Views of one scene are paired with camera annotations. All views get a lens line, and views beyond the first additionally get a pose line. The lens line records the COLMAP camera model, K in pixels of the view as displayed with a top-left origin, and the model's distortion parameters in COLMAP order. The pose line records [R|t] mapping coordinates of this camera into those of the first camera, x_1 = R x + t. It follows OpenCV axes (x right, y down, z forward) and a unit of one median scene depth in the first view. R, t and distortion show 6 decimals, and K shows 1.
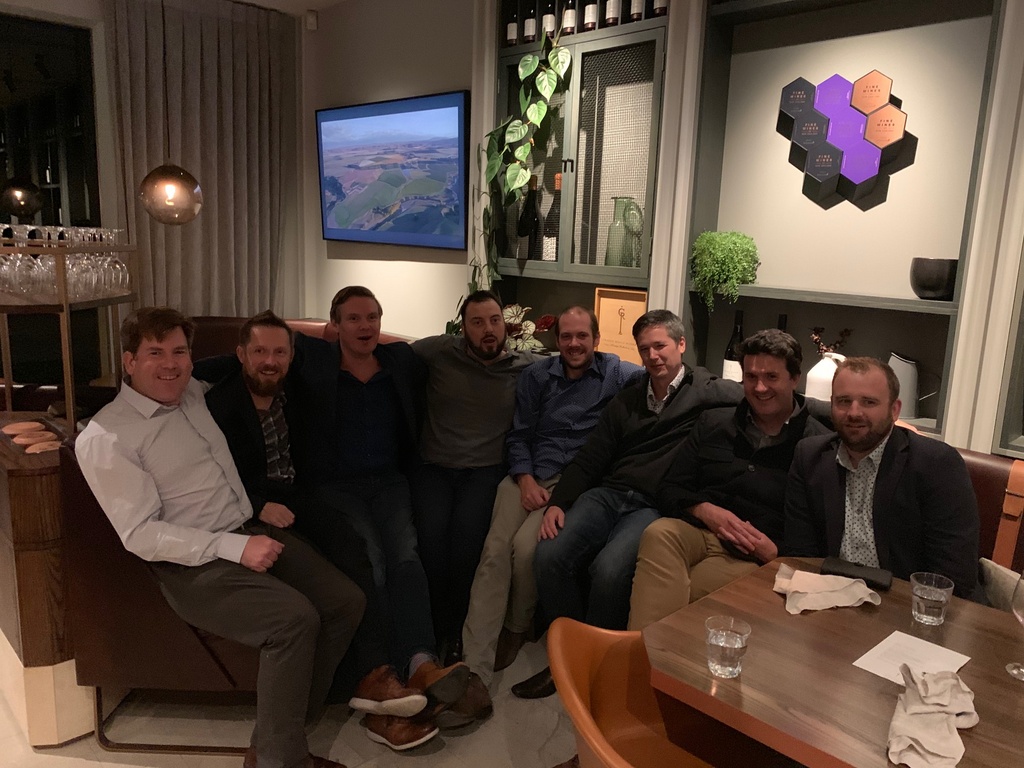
lens RADIAL K [[792.4, 0, 511.5], [0, 792.4, 383.4], [0, 0, 1]] dist [-0.042684, 0.030589]
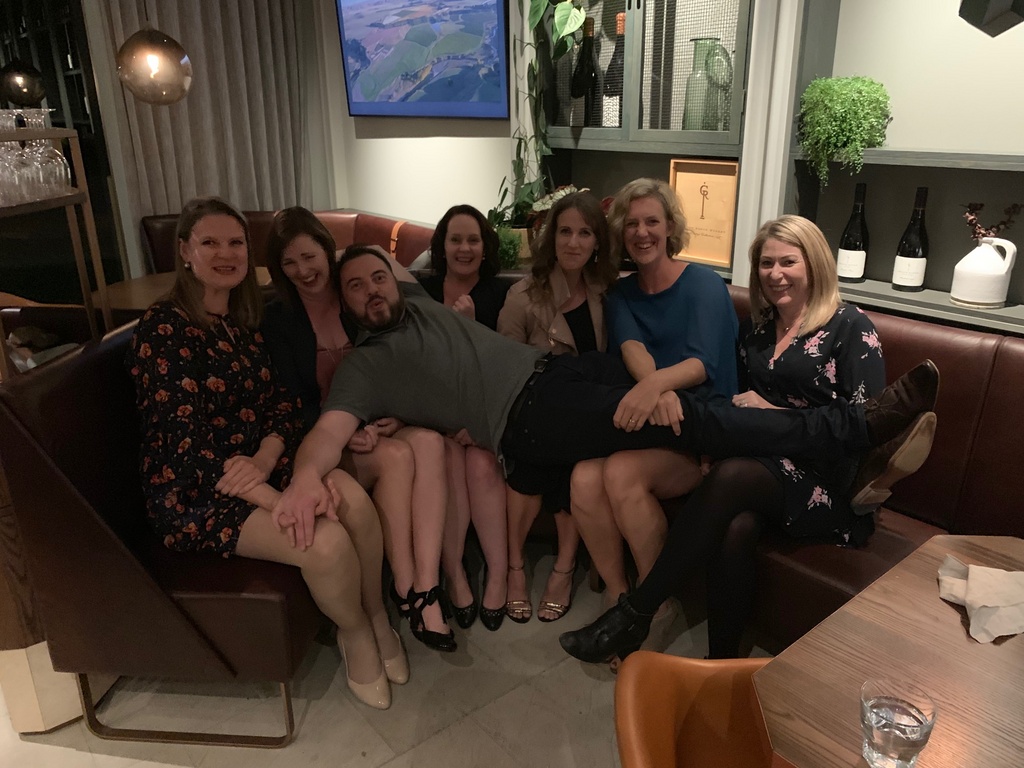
lens RADIAL K [[792.4, 0, 516.8], [0, 792.4, 379.8], [0, 0, 1]] dist [-0.042684, 0.030589]
pose [[0.996837, -0.020110, -0.076890, 0.009352], [0.031061, 0.989090, 0.144000, -0.021376], [0.073156, -0.145932, 0.986586, 0.175793]]
